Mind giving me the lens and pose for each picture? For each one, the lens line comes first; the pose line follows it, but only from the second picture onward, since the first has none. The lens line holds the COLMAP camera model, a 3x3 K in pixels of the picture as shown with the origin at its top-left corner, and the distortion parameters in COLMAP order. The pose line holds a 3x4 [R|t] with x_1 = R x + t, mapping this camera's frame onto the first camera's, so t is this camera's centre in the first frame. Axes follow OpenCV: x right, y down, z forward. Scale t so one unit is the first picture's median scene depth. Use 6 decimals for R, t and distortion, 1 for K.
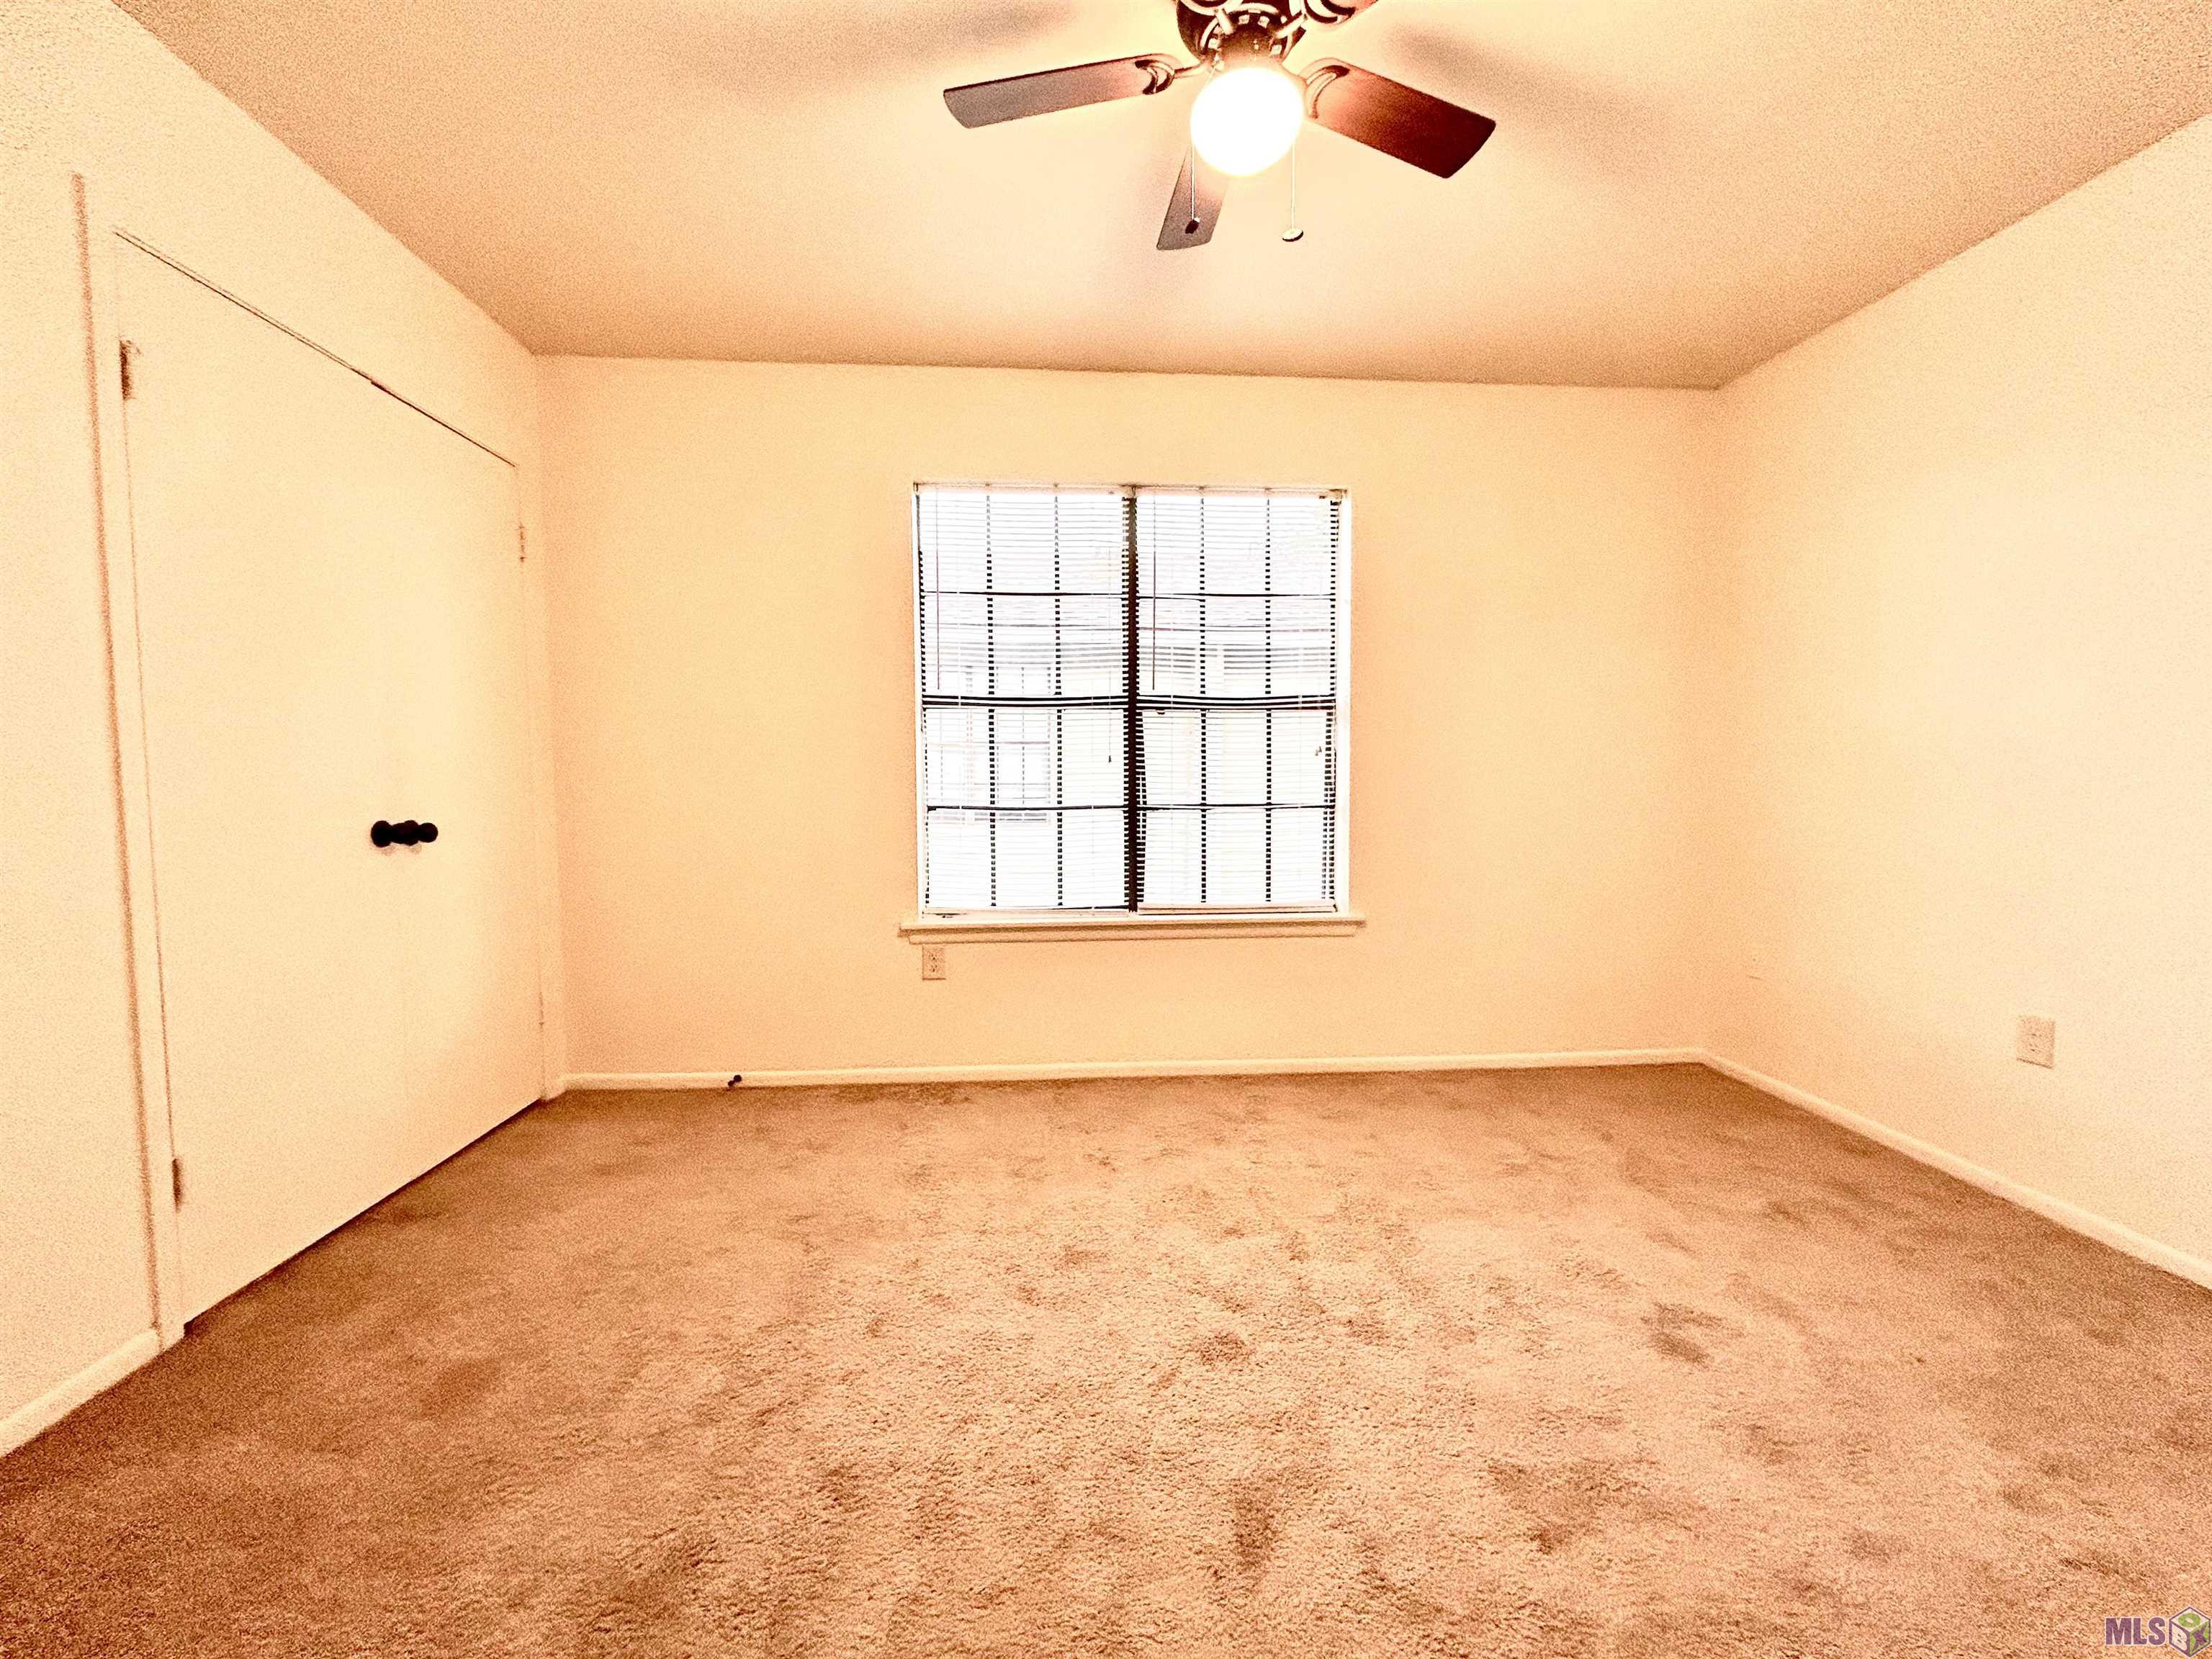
lens RADIAL K [[892.4, 0, 1110.7], [0, 892.4, 827.4], [0, 0, 1]] dist [0.000681, 0.000039]
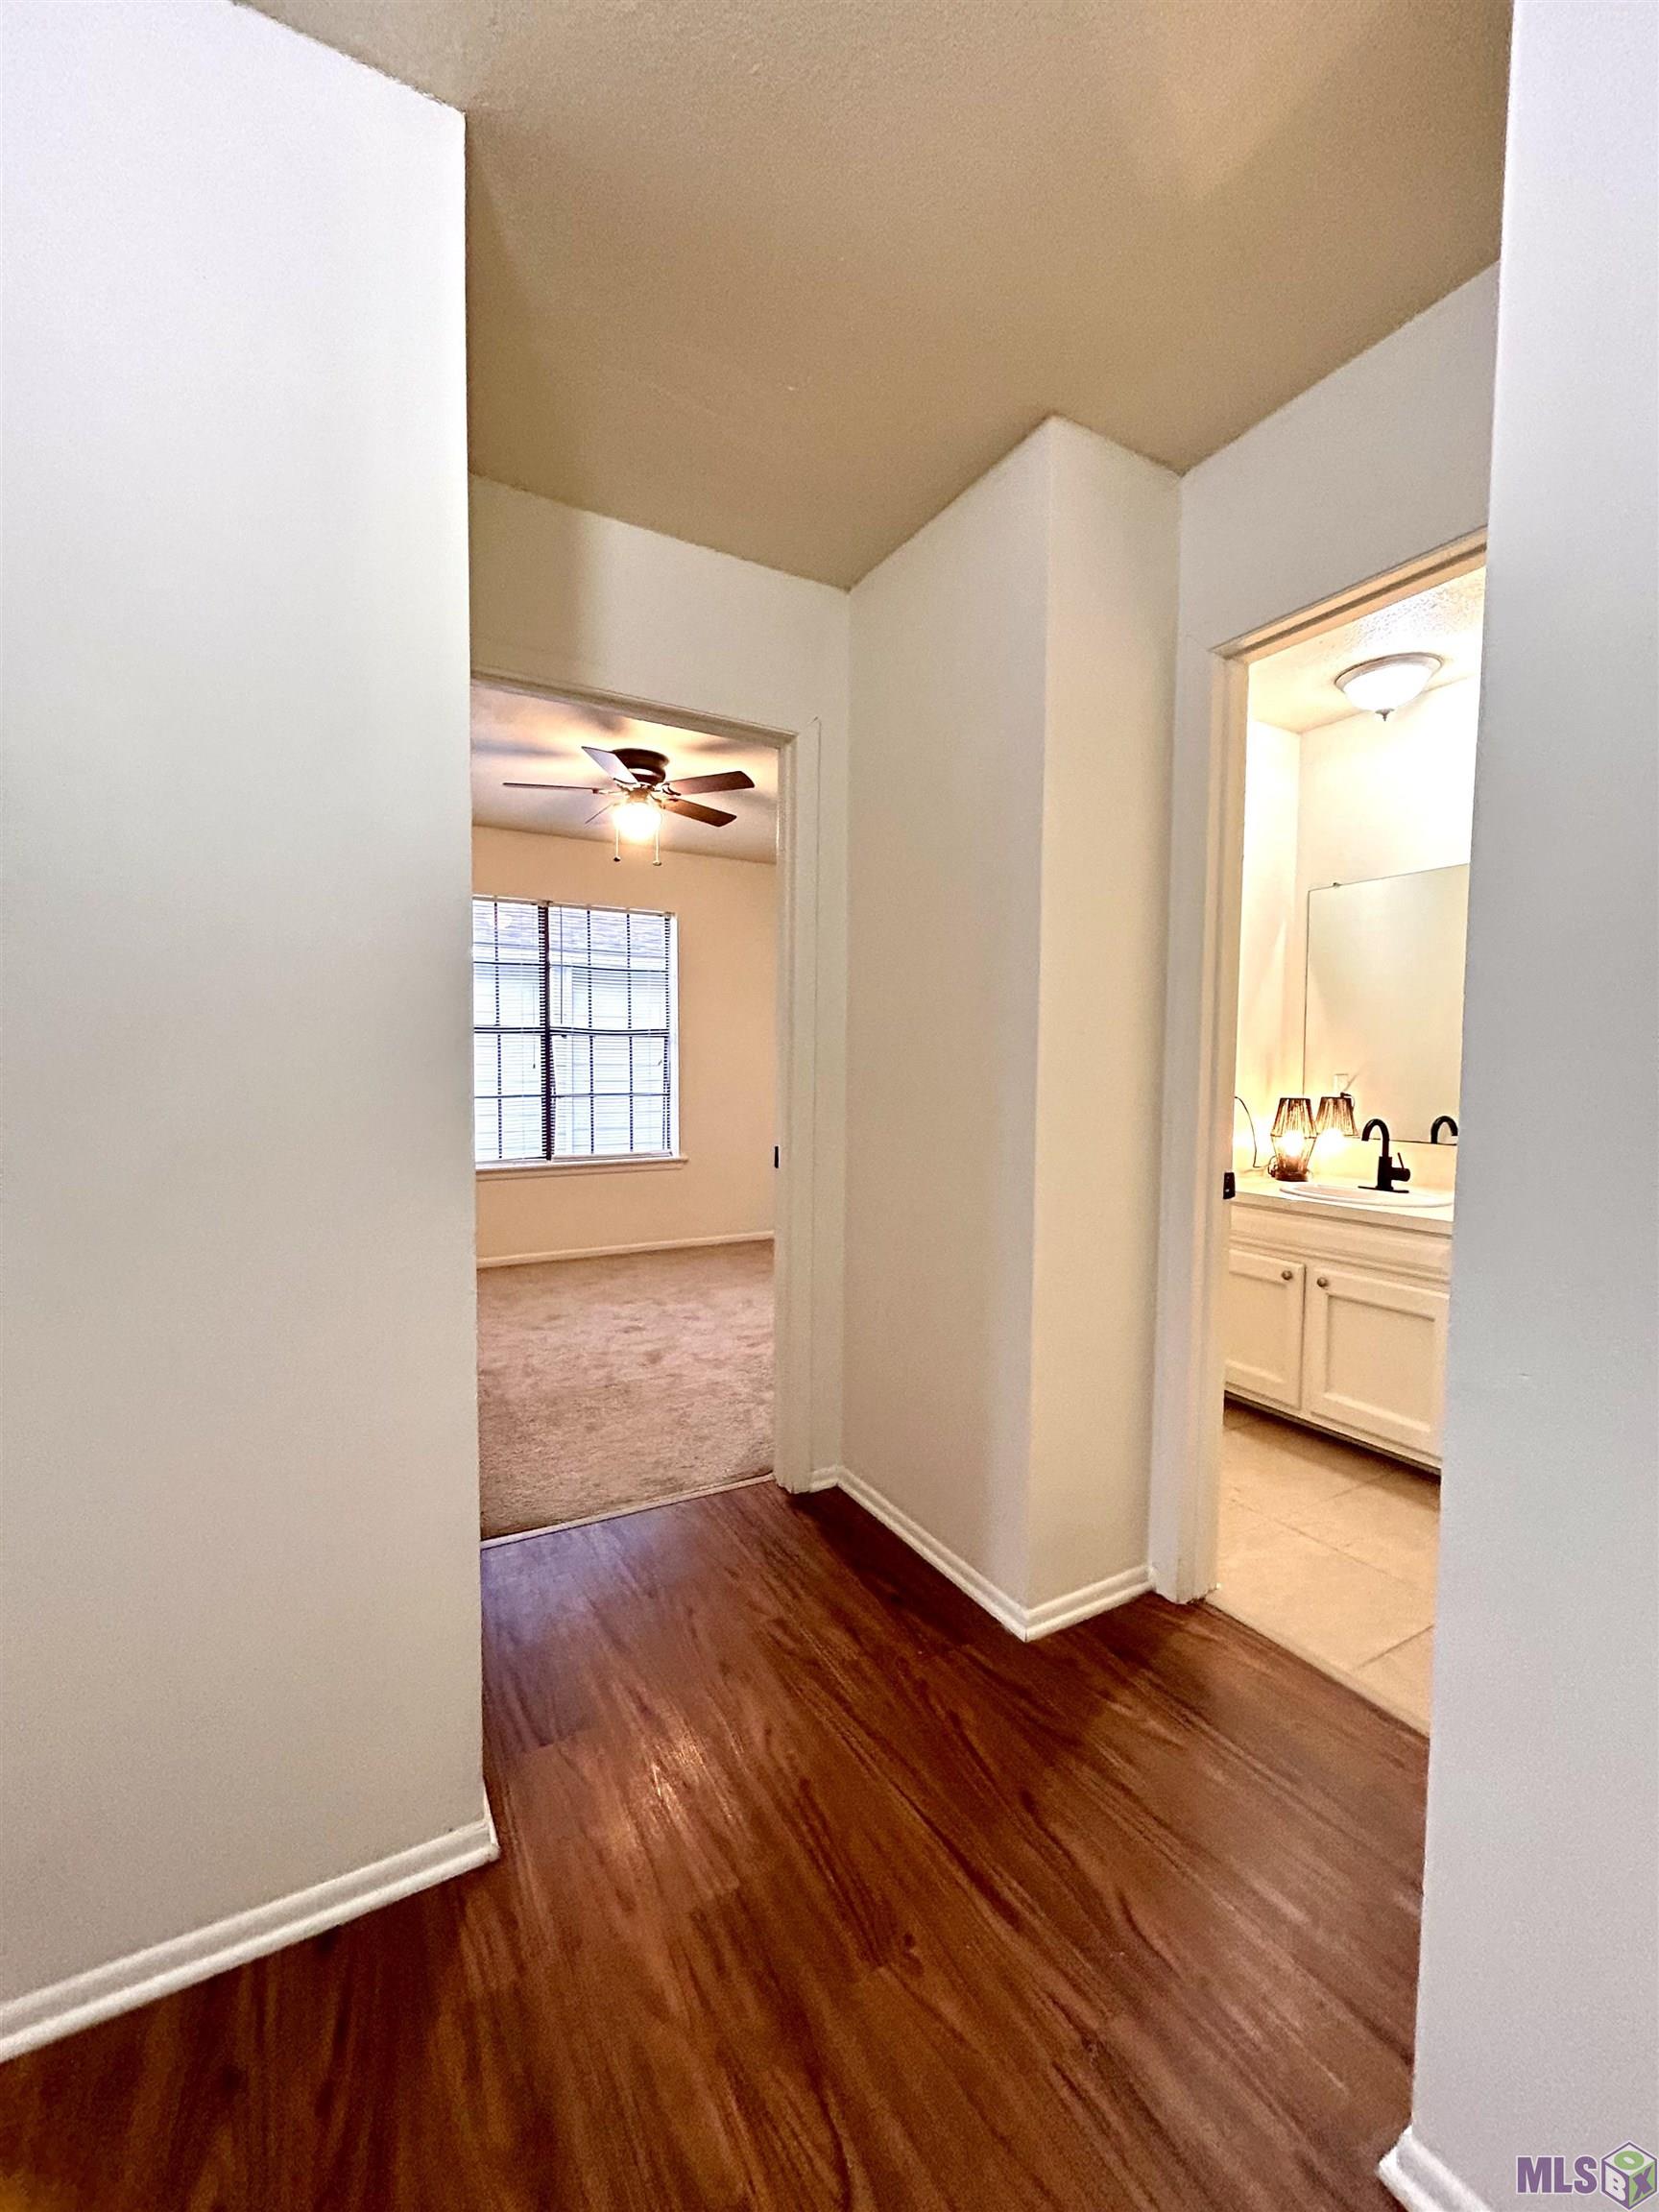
lens RADIAL K [[902.6, 0, 838.2], [0, 902.6, 1105.6], [0, 0, 1]] dist [-0.001475, 0.000297]
pose [[0.901222, -0.011303, 0.433210, -0.211185], [0.012668, 0.999920, -0.000265, 0.002554], [-0.433173, 0.005726, 0.901293, -0.711206]]
